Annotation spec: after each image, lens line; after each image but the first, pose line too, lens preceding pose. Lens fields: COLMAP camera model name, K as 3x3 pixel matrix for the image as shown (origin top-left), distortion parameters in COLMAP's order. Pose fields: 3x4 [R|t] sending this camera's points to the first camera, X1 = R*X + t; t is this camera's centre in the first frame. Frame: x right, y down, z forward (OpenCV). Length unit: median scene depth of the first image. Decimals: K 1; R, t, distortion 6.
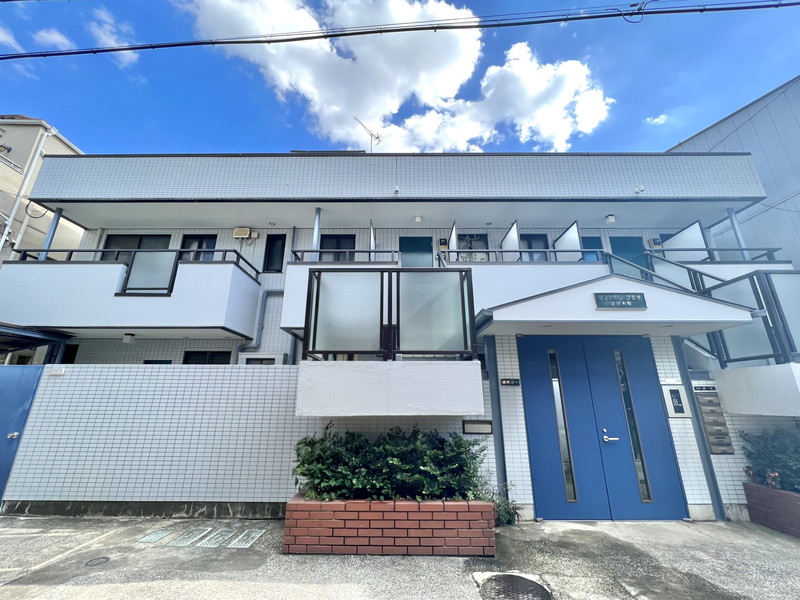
lens RADIAL K [[323.0, 0, 399.1], [0, 323.0, 299.0], [0, 0, 1]] dist [-0.002692, 0.001076]
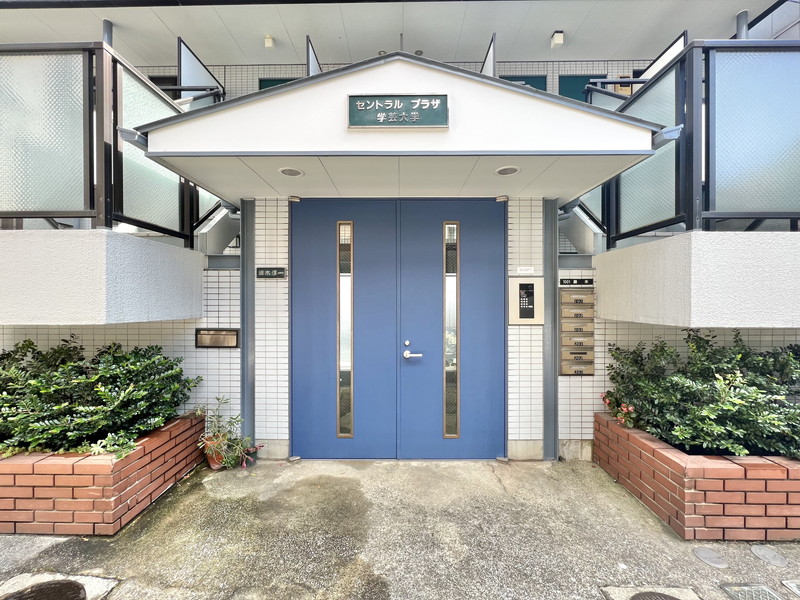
lens RADIAL K [[323.0, 0, 397.7], [0, 323.0, 298.9], [0, 0, 1]] dist [-0.002692, 0.001076]
pose [[0.999941, -0.002337, -0.010575, 0.635404], [0.005324, 0.956368, 0.292118, 0.128385], [0.009431, -0.292157, 0.956324, 0.396490]]
